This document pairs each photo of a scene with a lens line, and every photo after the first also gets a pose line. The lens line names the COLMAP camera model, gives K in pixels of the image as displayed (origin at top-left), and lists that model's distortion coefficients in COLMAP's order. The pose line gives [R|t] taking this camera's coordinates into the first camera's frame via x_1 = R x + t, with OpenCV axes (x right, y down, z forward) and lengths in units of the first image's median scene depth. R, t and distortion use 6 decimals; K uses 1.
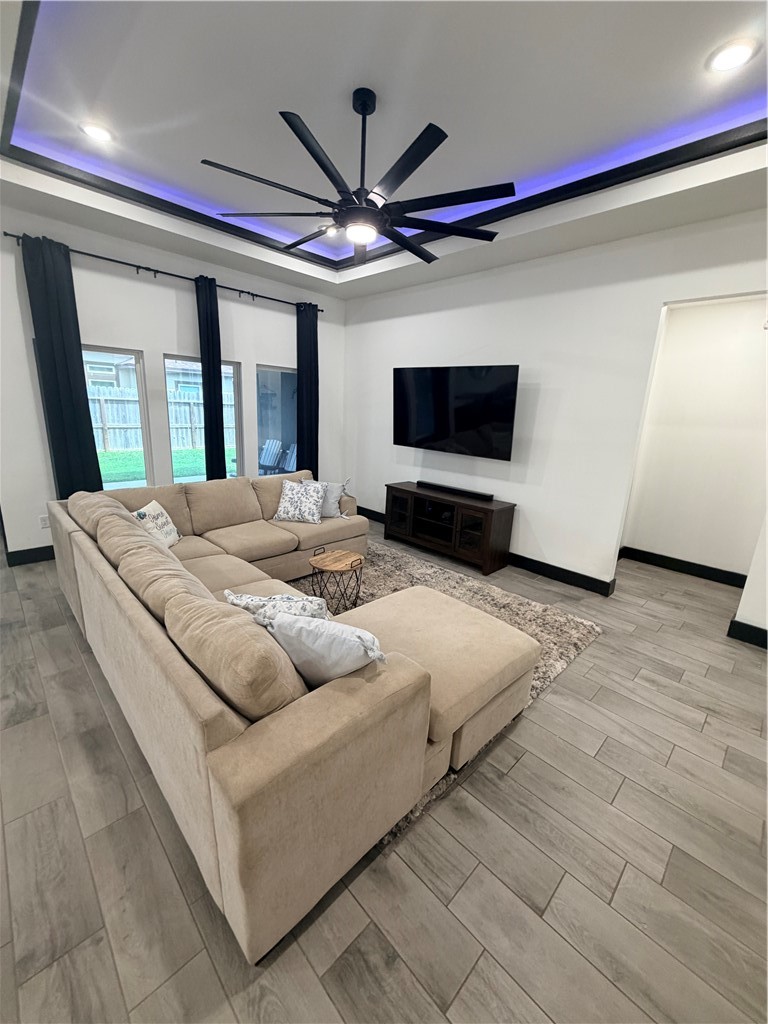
lens RADIAL K [[407.2, 0, 381.0], [0, 407.2, 512.2], [0, 0, 1]] dist [-0.005248, 0.000754]
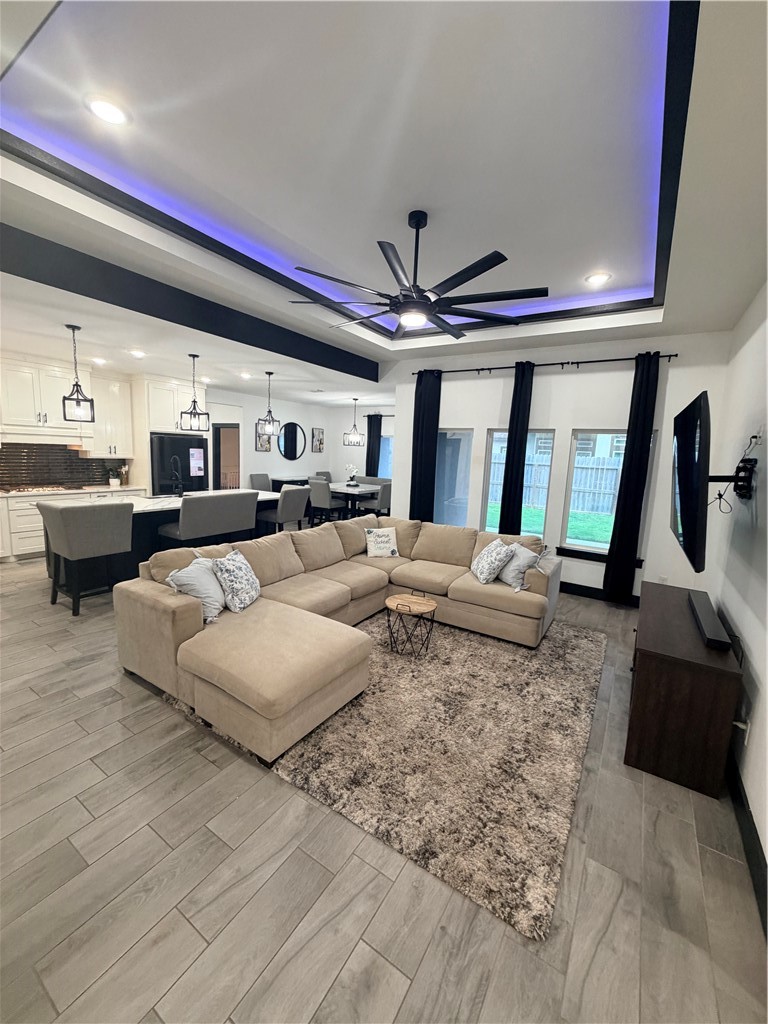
lens RADIAL K [[407.2, 0, 381.9], [0, 407.2, 509.8], [0, 0, 1]] dist [-0.005248, 0.000754]
pose [[0.225705, 0.101158, -0.968929, 0.805090], [-0.275060, 0.960744, 0.036231, -0.123709], [0.934558, 0.258336, 0.244670, 0.546465]]
